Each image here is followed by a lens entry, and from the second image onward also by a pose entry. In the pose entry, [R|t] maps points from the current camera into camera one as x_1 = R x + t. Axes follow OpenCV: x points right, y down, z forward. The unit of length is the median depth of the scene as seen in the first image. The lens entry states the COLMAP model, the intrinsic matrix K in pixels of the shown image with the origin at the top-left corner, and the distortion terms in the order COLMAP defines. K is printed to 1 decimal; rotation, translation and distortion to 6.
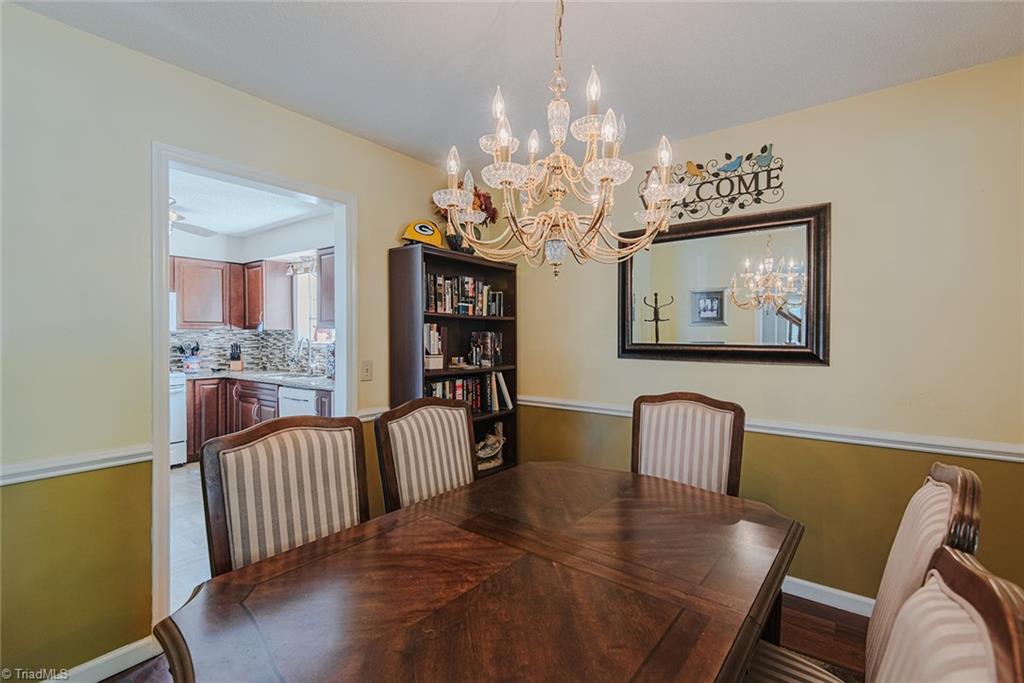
lens RADIAL K [[460.4, 0, 513.6], [0, 460.4, 336.0], [0, 0, 1]] dist [0.021597, -0.010671]
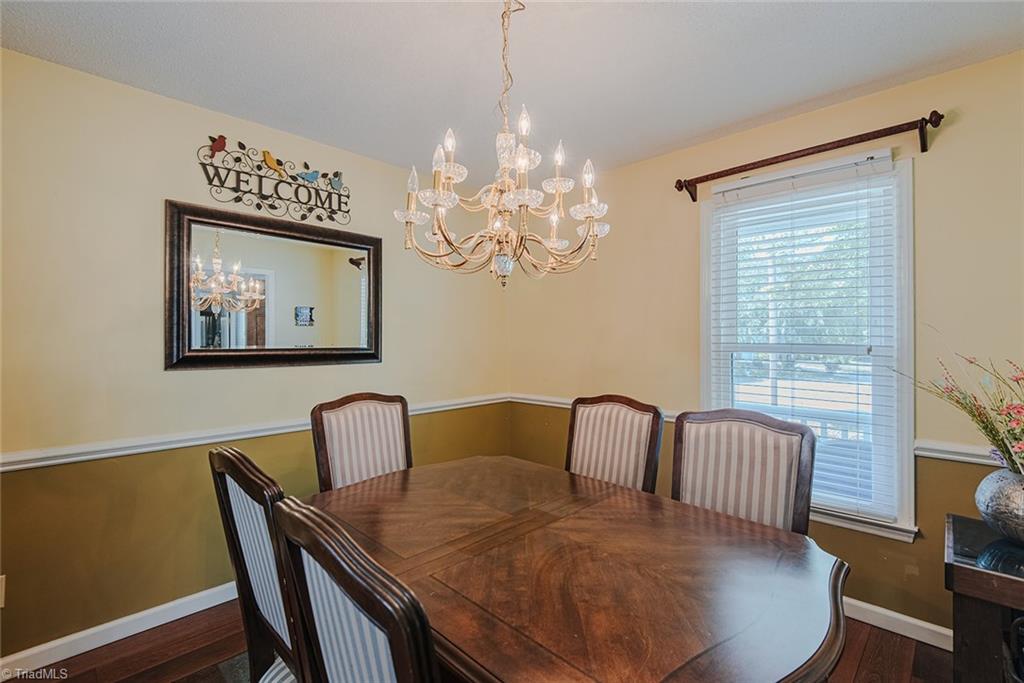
lens RADIAL K [[460.4, 0, 512.5], [0, 460.4, 337.8], [0, 0, 1]] dist [0.021597, -0.010671]
pose [[0.118289, 0.001914, 0.992977, -0.518930], [0.001000, 0.999997, -0.002047, -0.001514], [-0.992979, 0.001235, 0.118286, 0.431360]]
